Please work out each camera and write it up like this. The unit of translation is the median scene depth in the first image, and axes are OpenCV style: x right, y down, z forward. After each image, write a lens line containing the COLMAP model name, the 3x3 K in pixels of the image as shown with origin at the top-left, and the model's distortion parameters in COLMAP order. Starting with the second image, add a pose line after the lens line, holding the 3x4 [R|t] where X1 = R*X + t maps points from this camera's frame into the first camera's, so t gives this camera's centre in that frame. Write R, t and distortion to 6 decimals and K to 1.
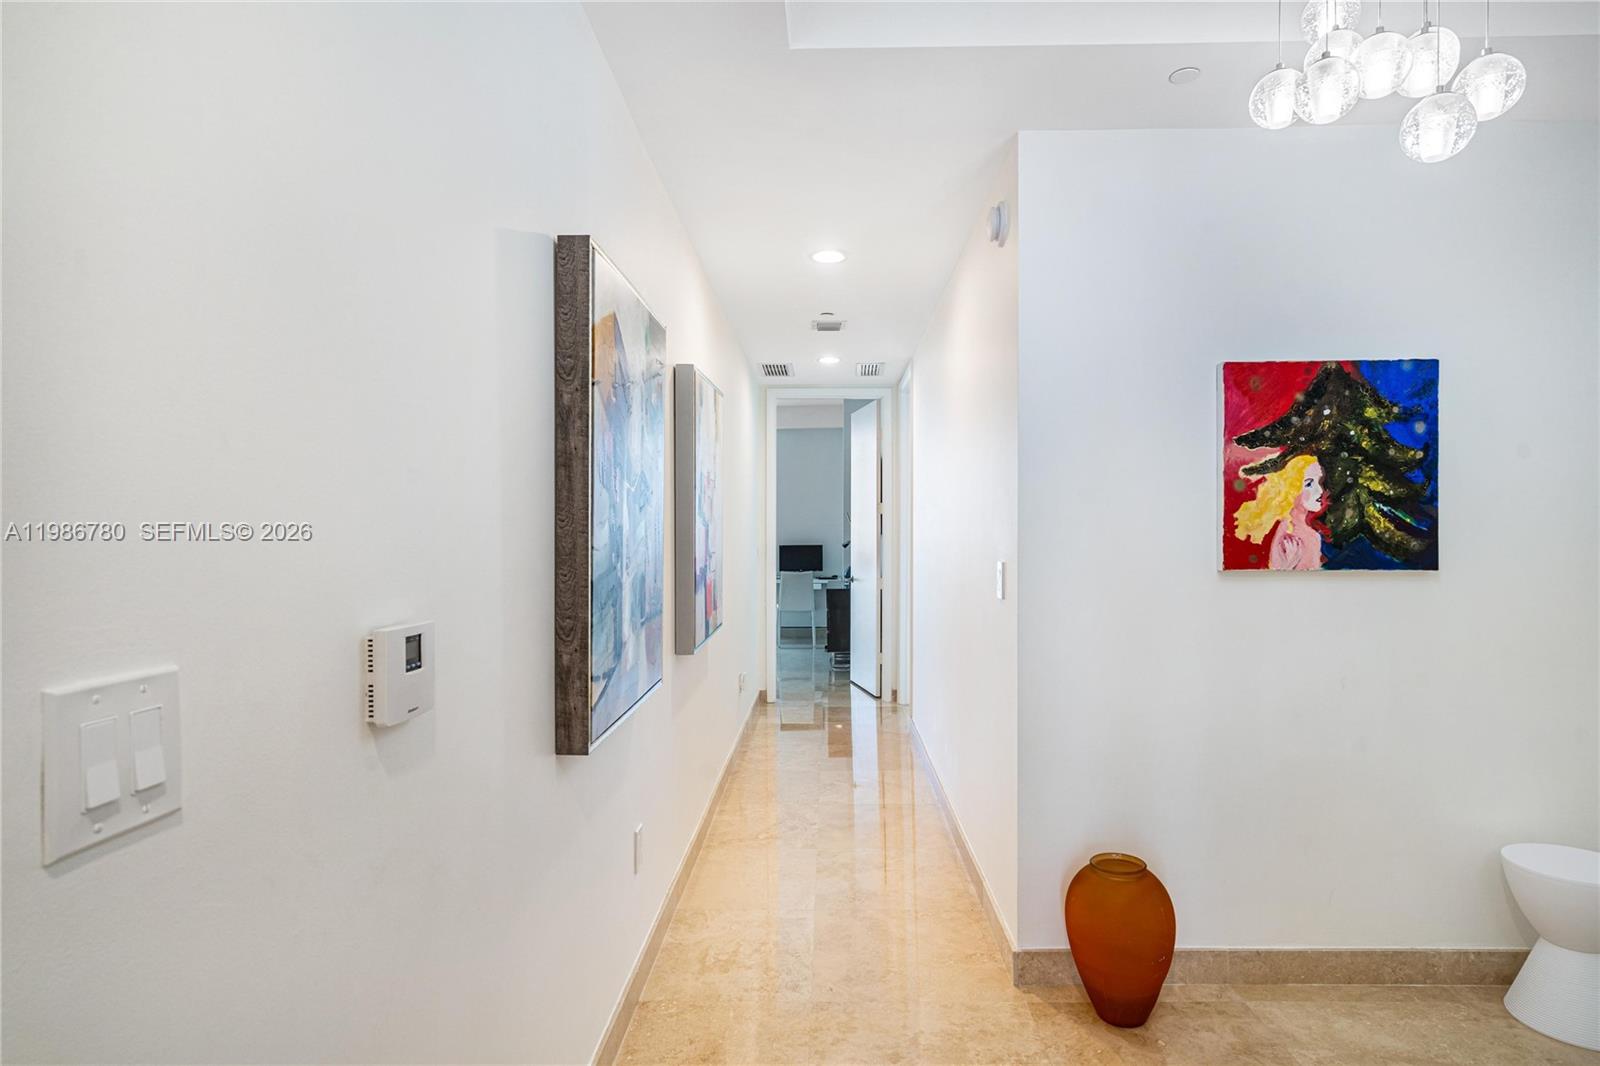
lens RADIAL K [[871.1, 0, 800.9], [0, 871.1, 532.5], [0, 0, 1]] dist [0.004032, 0.004008]
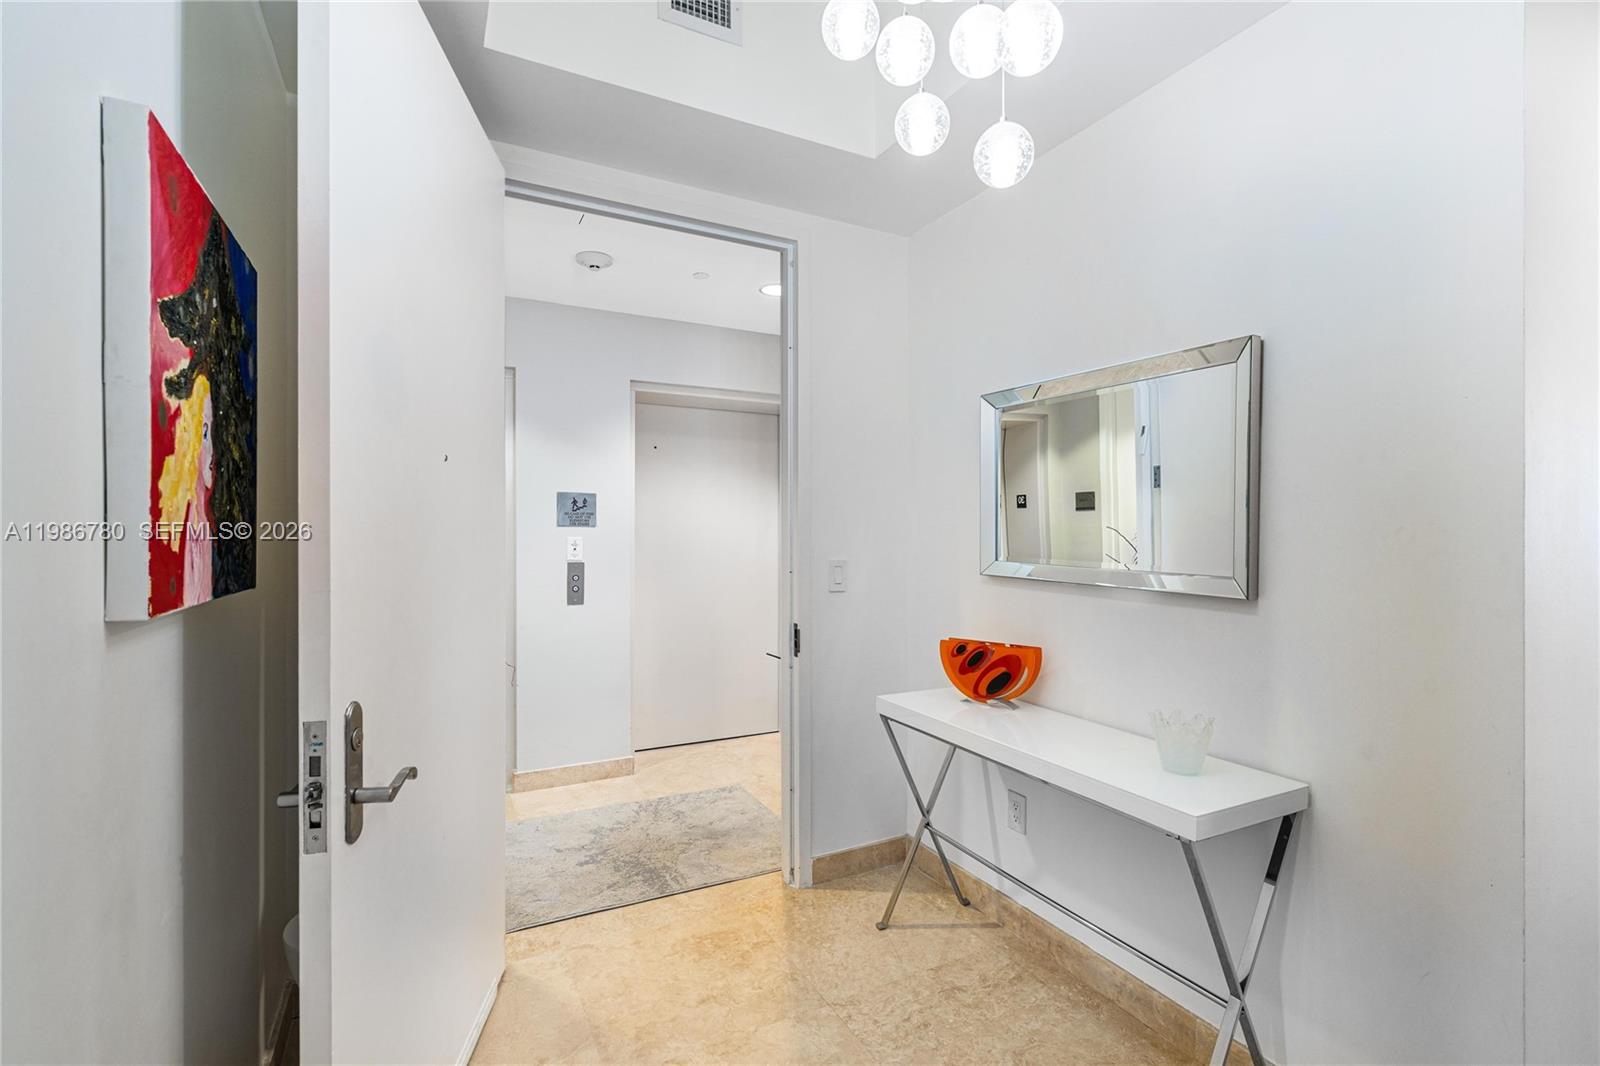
lens RADIAL K [[726.7, 0, 801.1], [0, 726.7, 533.4], [0, 0, 1]] dist [0.000452, -0.000570]
pose [[-0.489093, 0.008671, 0.872188, 0.037389], [0.001986, 0.999959, -0.008828, 0.007495], [-0.872229, -0.002585, -0.489091, 0.902308]]
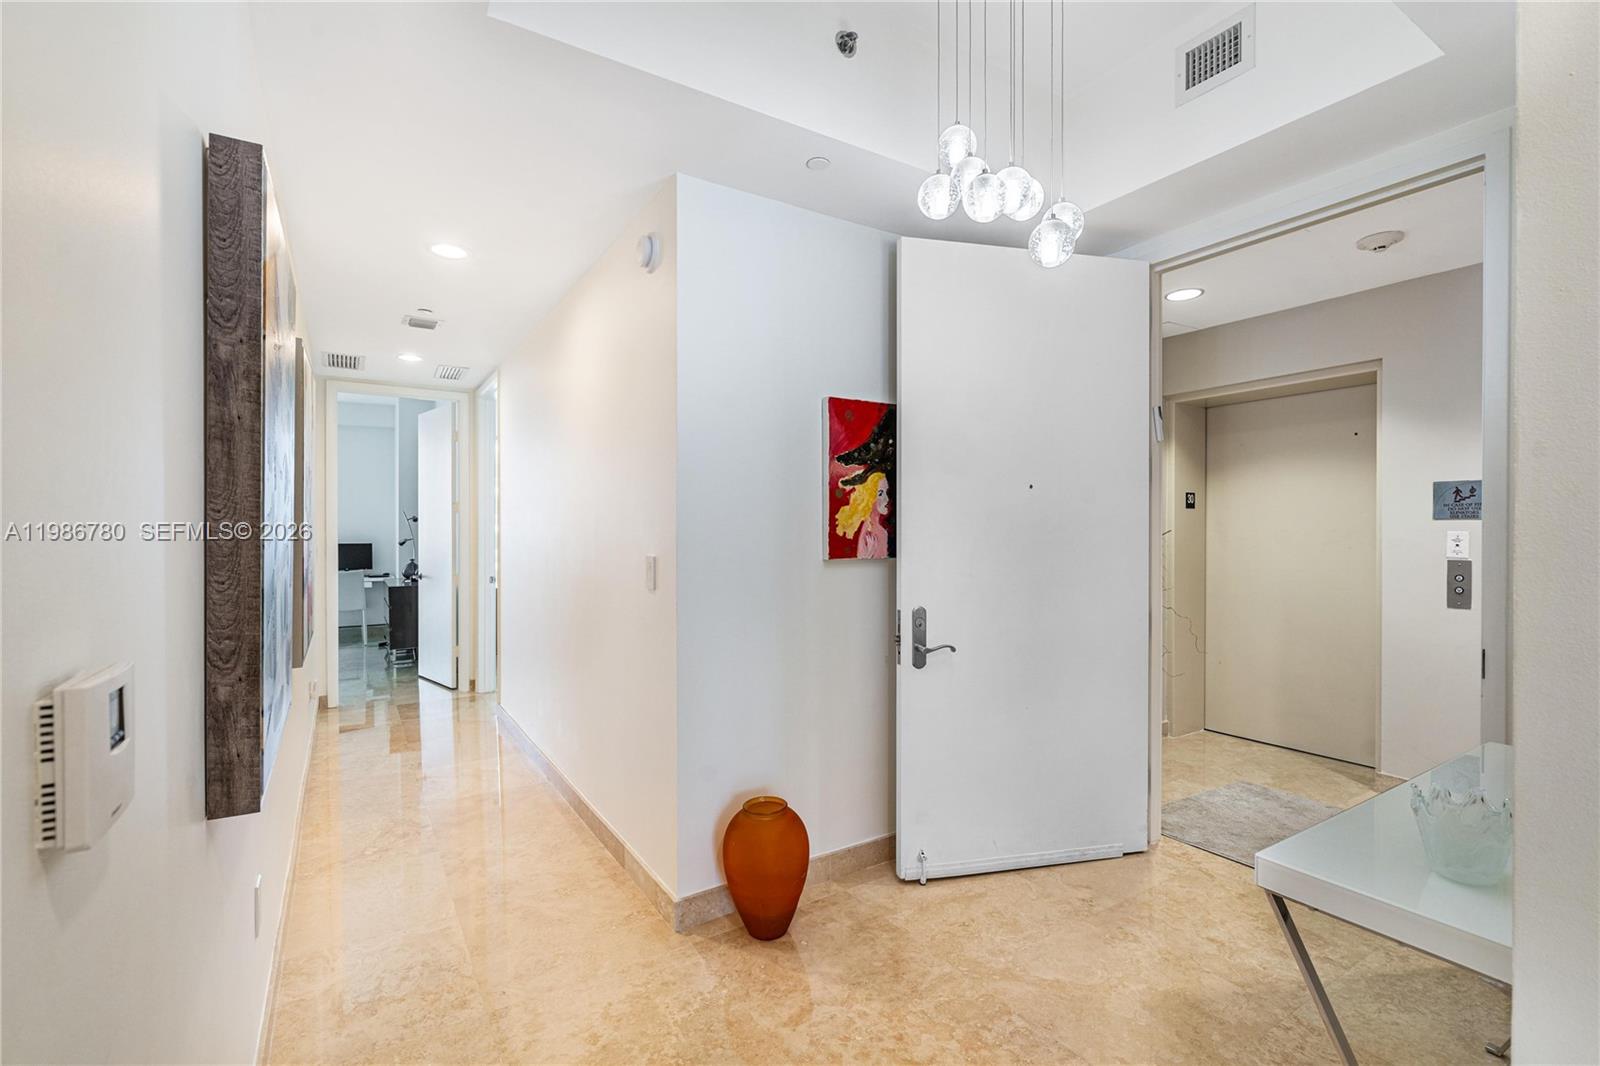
lens RADIAL K [[726.7, 0, 803.3], [0, 726.7, 534.3], [0, 0, 1]] dist [0.000452, -0.000570]
pose [[0.829875, -0.000863, 0.557949, -0.143837], [-0.001154, 0.999994, 0.003262, 0.002933], [-0.557949, -0.003351, 0.829869, 0.133746]]
